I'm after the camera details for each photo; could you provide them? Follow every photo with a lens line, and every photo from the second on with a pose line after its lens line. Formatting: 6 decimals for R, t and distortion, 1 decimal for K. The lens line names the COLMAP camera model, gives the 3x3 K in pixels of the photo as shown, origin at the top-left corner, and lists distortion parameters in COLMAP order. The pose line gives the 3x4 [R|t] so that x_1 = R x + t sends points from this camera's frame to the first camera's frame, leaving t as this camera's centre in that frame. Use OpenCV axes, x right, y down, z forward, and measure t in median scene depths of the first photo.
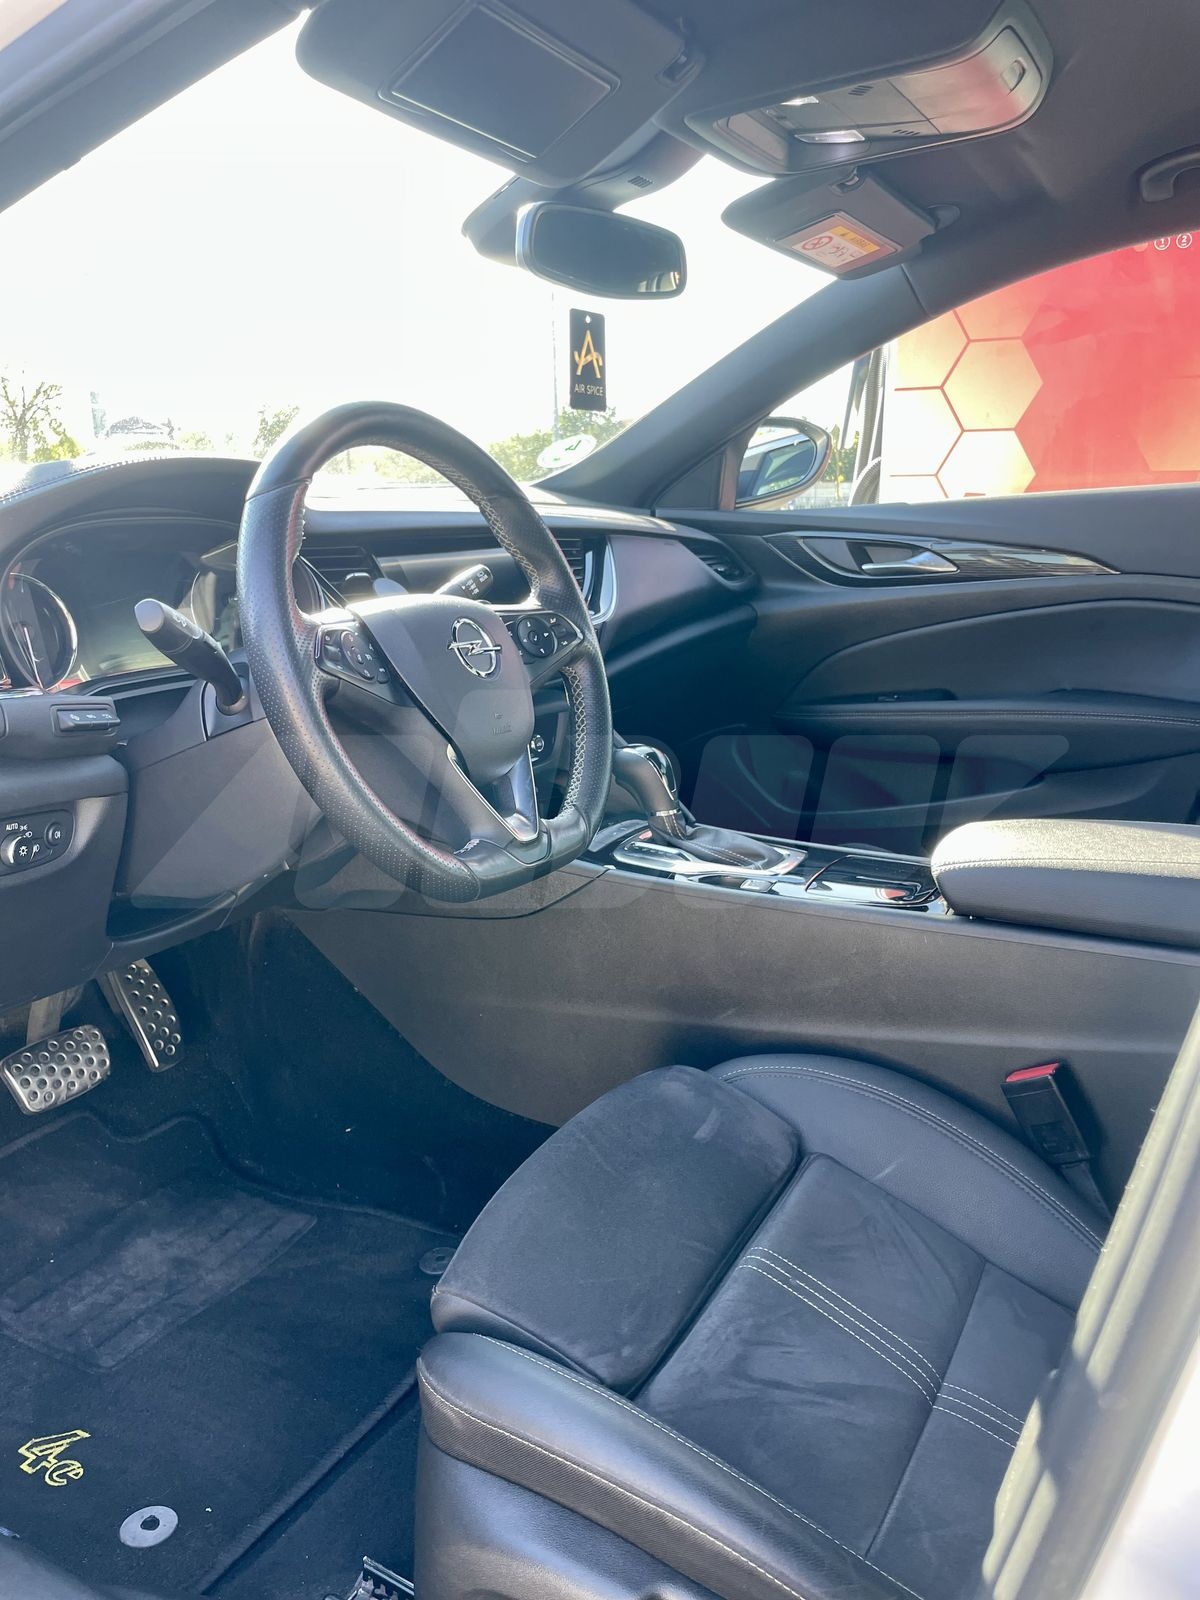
lens RADIAL K [[1218.5, 0, 600.0], [0, 1218.5, 800.0], [0, 0, 1]] dist [0.068555, -0.092862]
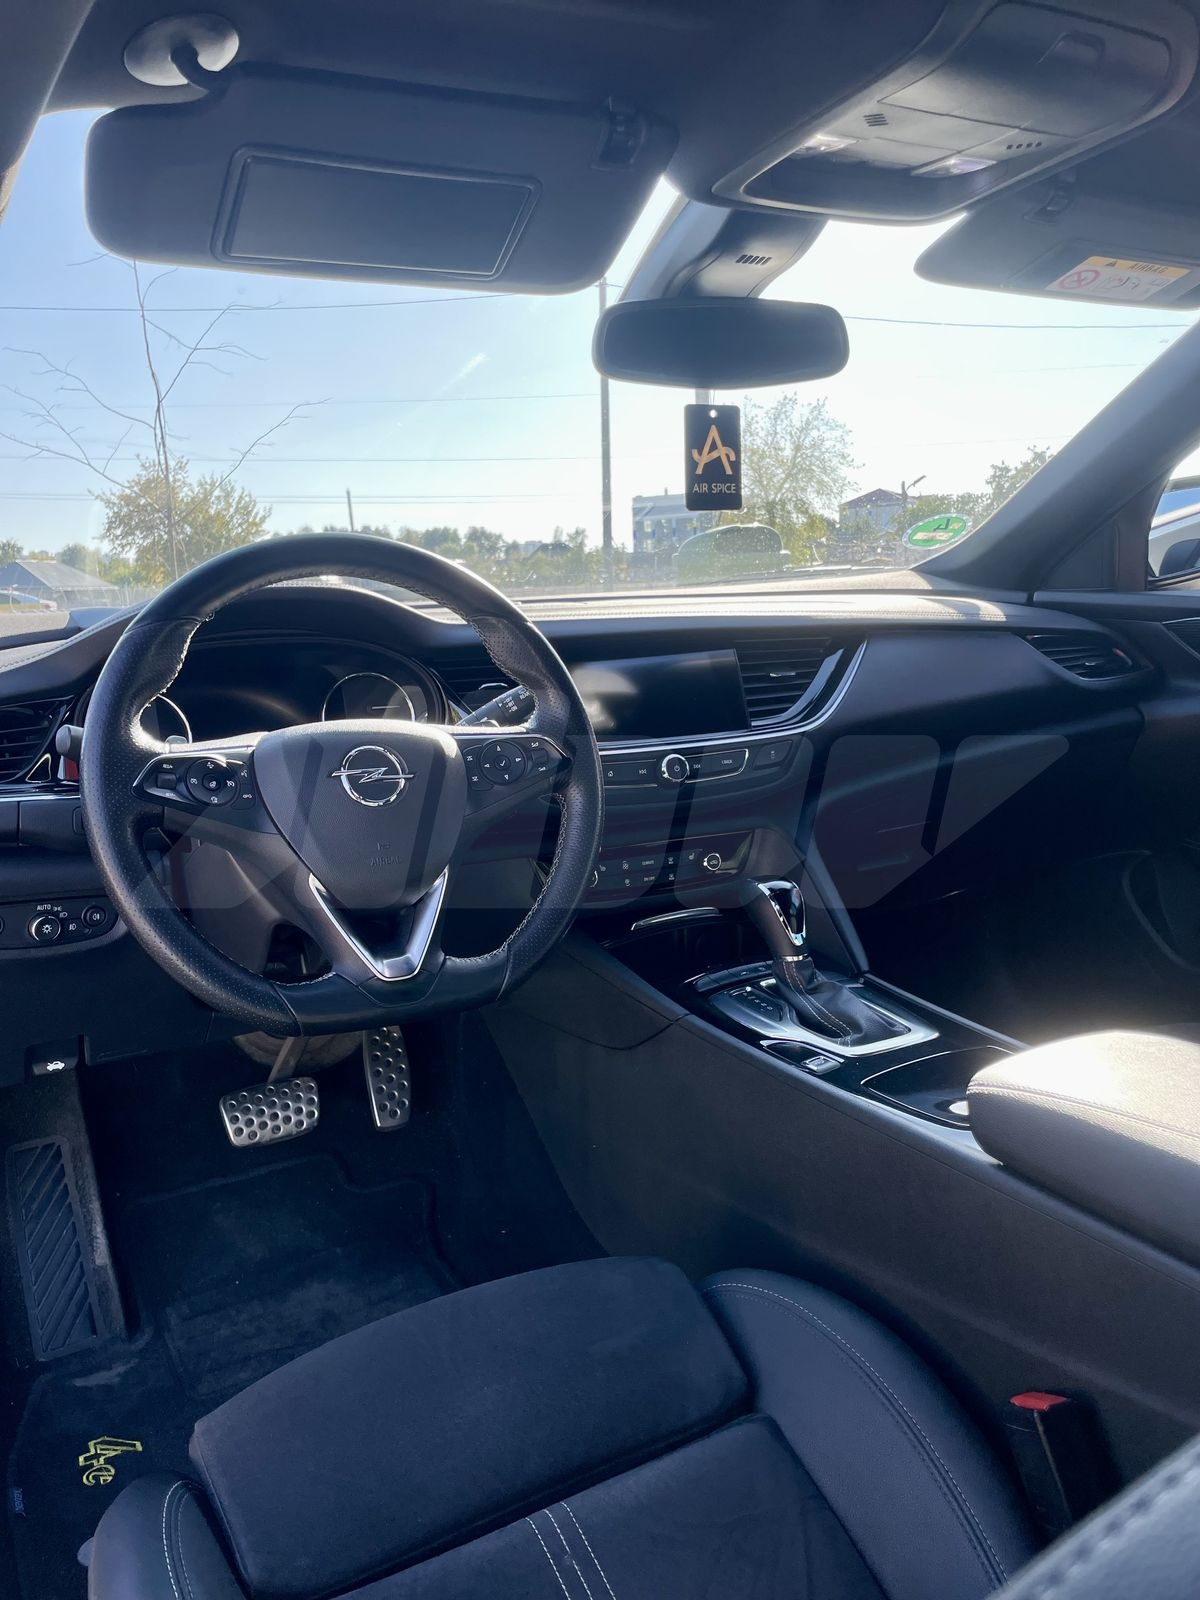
lens RADIAL K [[1218.5, 0, 600.0], [0, 1218.5, 800.0], [0, 0, 1]] dist [0.068555, -0.092862]
pose [[0.843651, 0.065272, -0.532910, 0.419911], [-0.092382, 0.995426, -0.024327, -0.071486], [0.528885, 0.069755, 0.845822, 0.194406]]
